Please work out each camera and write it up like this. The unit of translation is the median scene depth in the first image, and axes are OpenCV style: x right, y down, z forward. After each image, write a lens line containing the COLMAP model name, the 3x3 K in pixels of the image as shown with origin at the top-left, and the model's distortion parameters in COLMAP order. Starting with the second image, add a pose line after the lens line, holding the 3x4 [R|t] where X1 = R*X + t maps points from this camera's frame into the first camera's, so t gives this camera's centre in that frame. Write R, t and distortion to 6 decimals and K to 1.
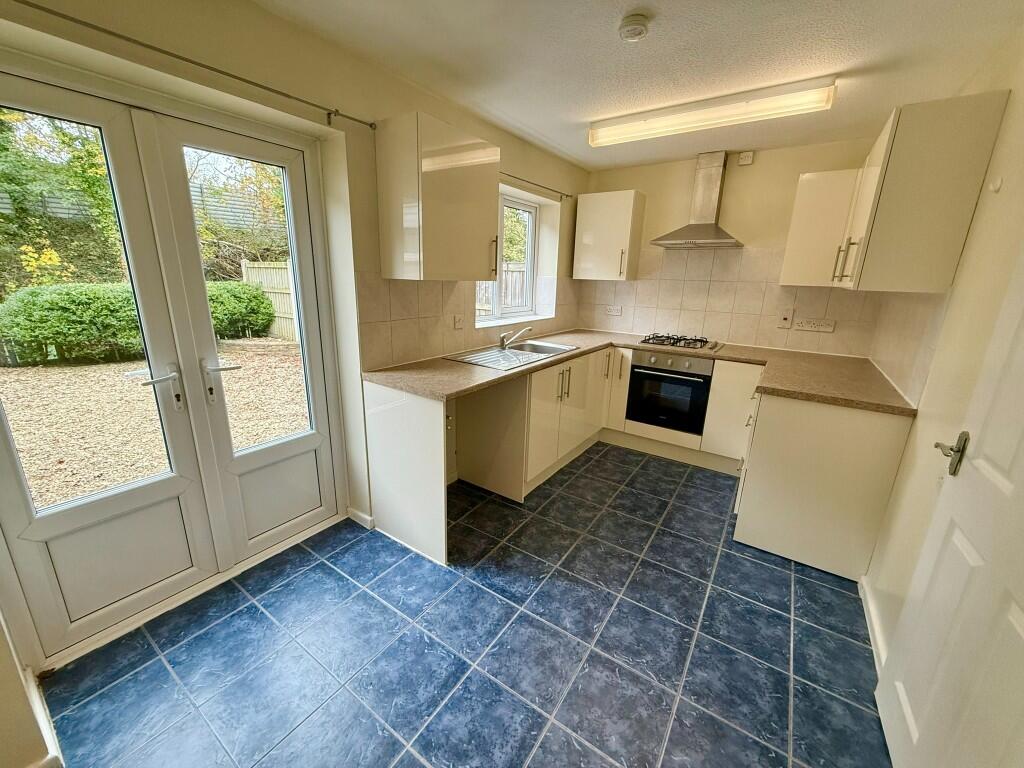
lens RADIAL K [[408.5, 0, 508.7], [0, 408.5, 385.8], [0, 0, 1]] dist [0.000338, -0.000093]
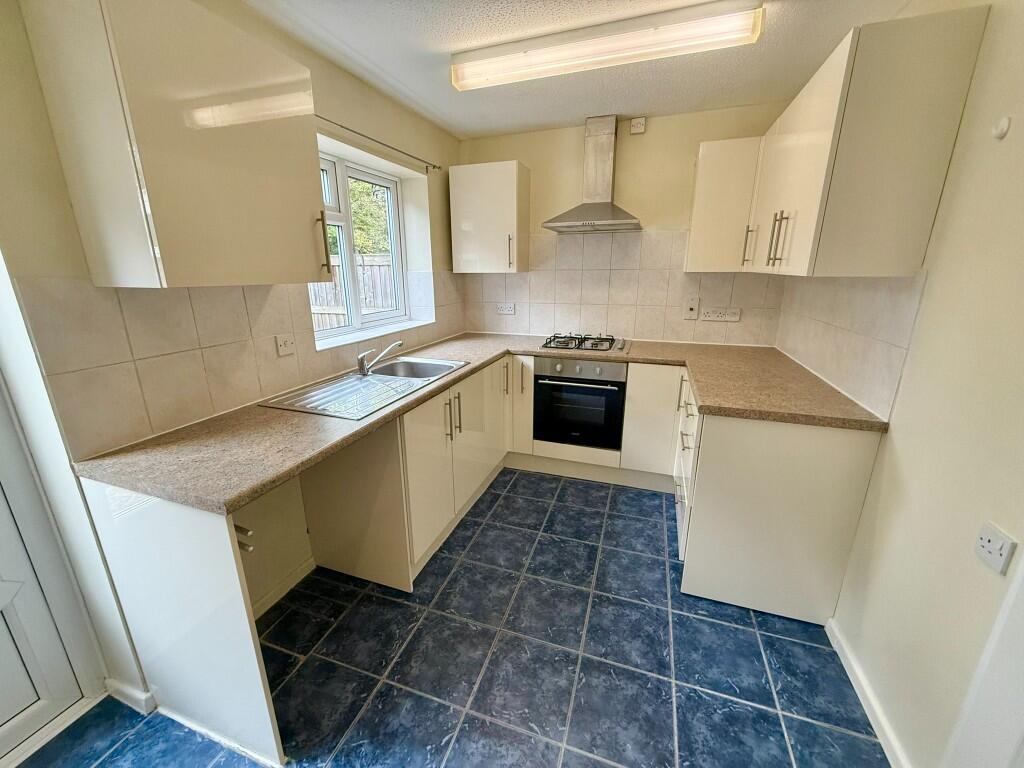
lens RADIAL K [[408.5, 0, 508.7], [0, 408.5, 385.8], [0, 0, 1]] dist [0.000338, -0.000093]
pose [[0.964060, -0.103475, 0.244705, 0.057561], [0.099186, 0.994622, 0.029818, -0.072237], [-0.246475, -0.004475, 0.969139, 0.260065]]
